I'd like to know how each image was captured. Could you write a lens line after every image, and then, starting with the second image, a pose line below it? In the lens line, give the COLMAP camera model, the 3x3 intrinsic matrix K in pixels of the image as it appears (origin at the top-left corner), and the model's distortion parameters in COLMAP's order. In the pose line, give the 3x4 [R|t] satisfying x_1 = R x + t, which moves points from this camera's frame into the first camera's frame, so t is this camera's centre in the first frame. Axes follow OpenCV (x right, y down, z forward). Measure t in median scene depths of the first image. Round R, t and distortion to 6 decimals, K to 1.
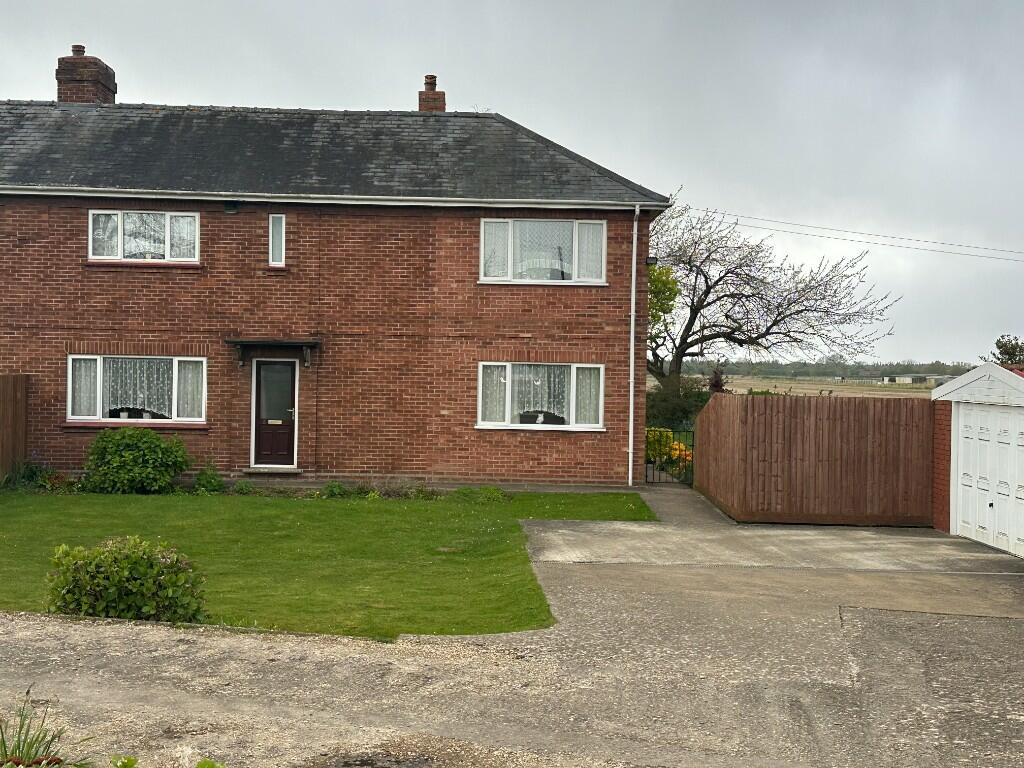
lens RADIAL K [[1228.0, 0, 512.8], [0, 1228.0, 382.4], [0, 0, 1]] dist [0.133748, 0.000000]
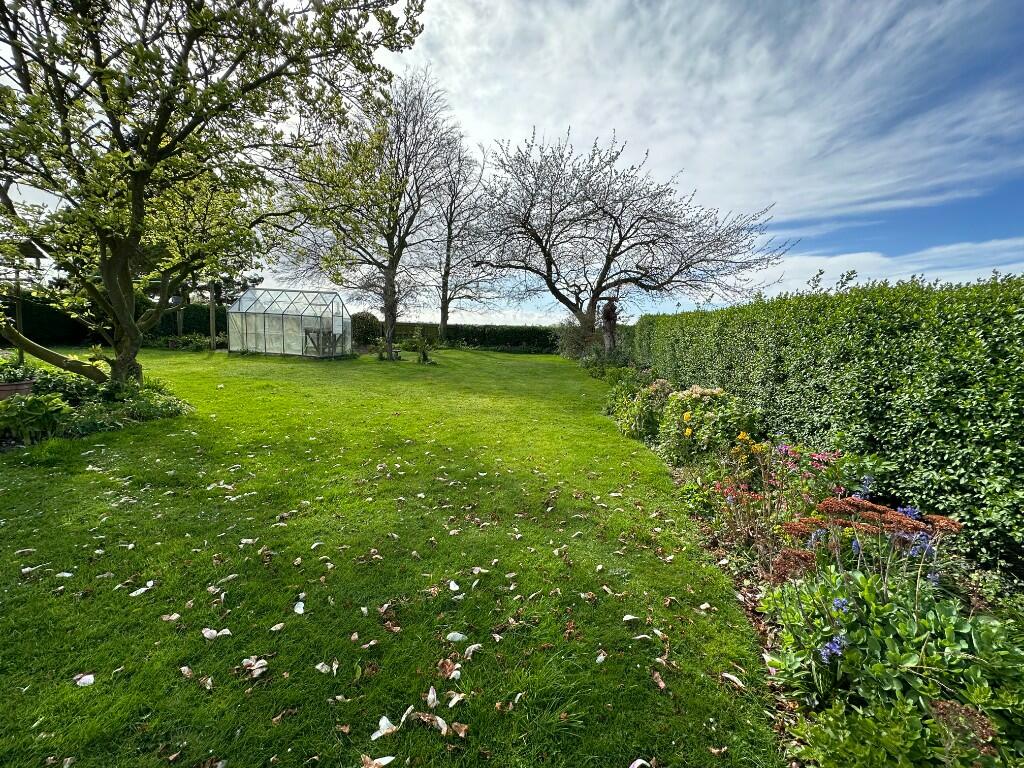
lens RADIAL K [[409.7, 0, 511.0], [0, 409.7, 383.5], [0, 0, 1]] dist [0.002425, 0.000260]
pose [[0.988105, 0.051835, -0.144779, 0.116594], [-0.034958, 0.992543, 0.116772, 0.018546], [0.149752, -0.110322, 0.982549, 0.576896]]
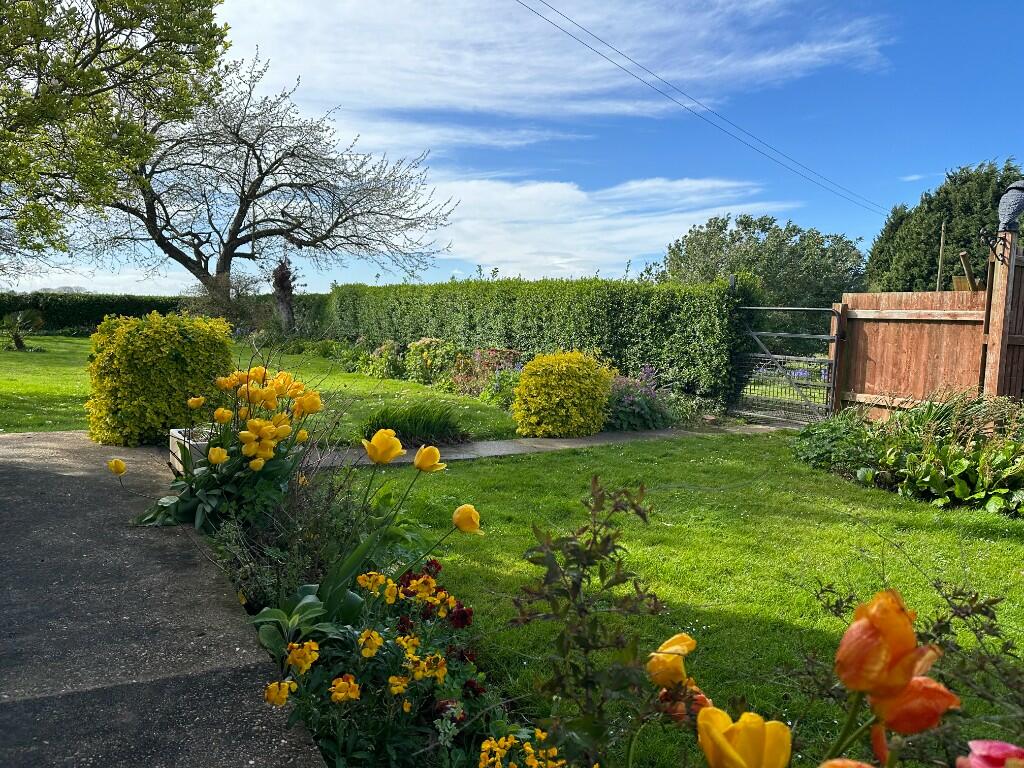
lens RADIAL K [[712.8, 0, 512.9], [0, 712.8, 382.8], [0, 0, 1]] dist [0.007186, -0.005212]
pose [[0.867277, -0.035240, 0.496577, 0.057286], [-0.010612, 0.995956, 0.089212, 0.021478], [-0.497712, -0.082642, 0.863396, 0.463641]]
